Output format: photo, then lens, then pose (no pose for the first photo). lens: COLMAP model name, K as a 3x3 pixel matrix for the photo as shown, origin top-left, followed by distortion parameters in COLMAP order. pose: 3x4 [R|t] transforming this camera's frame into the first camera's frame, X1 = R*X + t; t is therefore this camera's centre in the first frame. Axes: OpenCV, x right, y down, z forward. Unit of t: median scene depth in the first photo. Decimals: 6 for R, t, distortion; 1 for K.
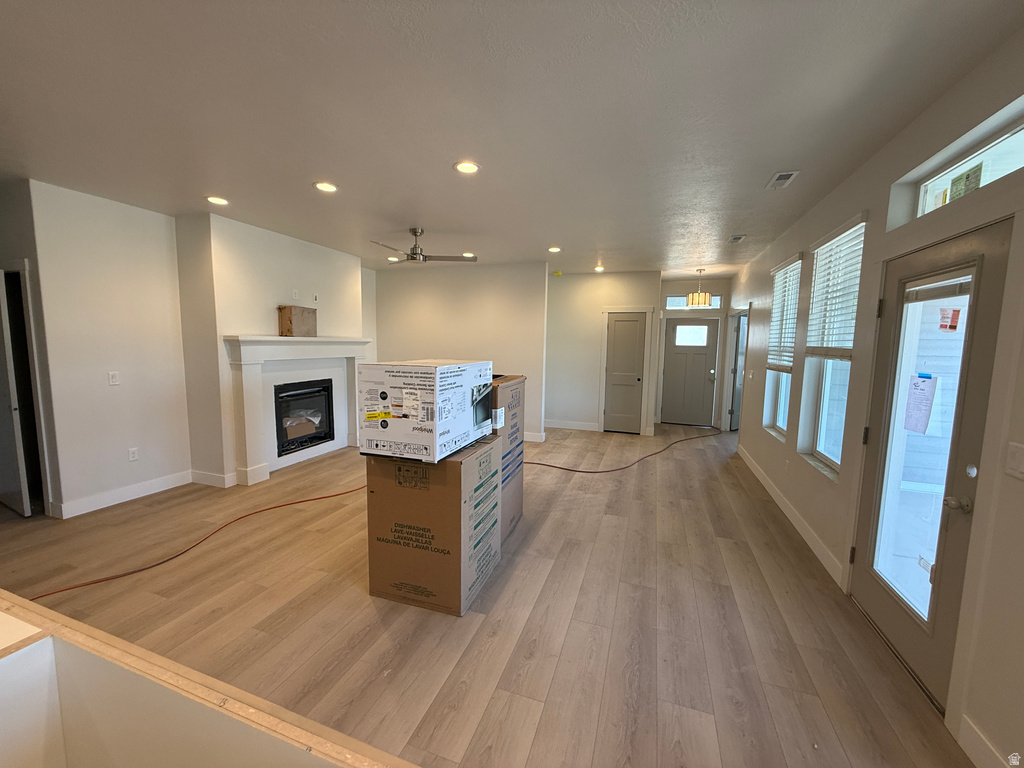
lens RADIAL K [[406.9, 0, 510.4], [0, 406.9, 385.2], [0, 0, 1]] dist [-0.001999, -0.000392]
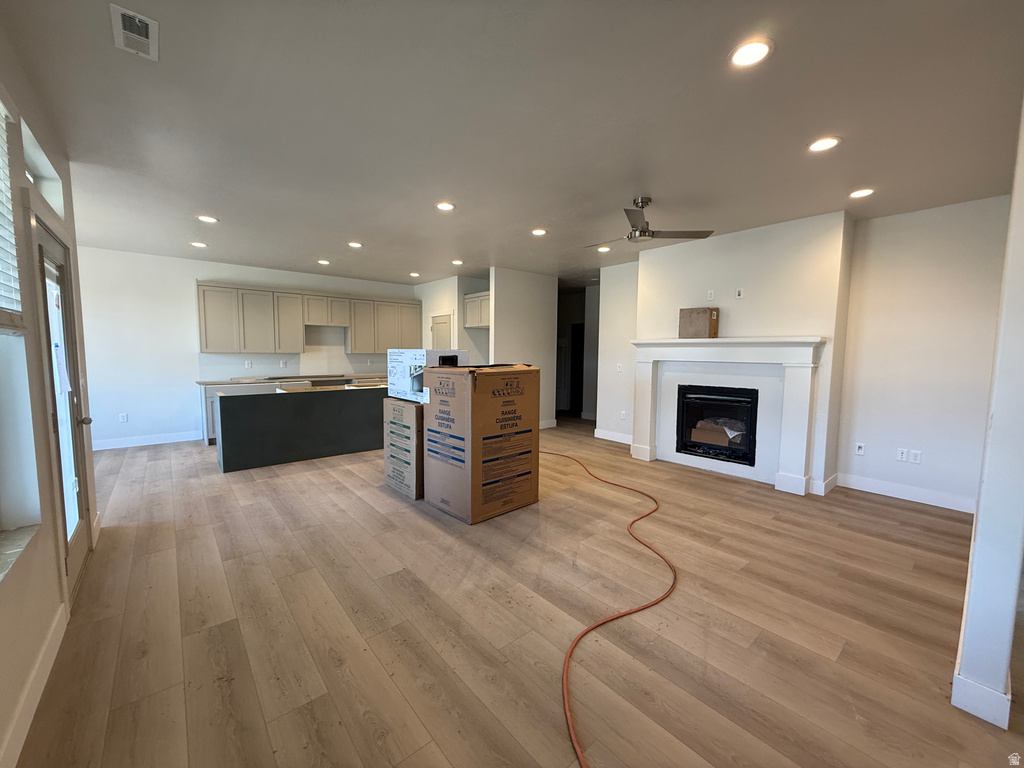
lens RADIAL K [[406.9, 0, 510.4], [0, 406.9, 385.2], [0, 0, 1]] dist [-0.001999, -0.000392]
pose [[-0.503079, 0.052014, -0.862674, 0.769541], [-0.107308, 0.986704, 0.122070, -0.108940], [0.857553, 0.153983, -0.490808, 1.524539]]
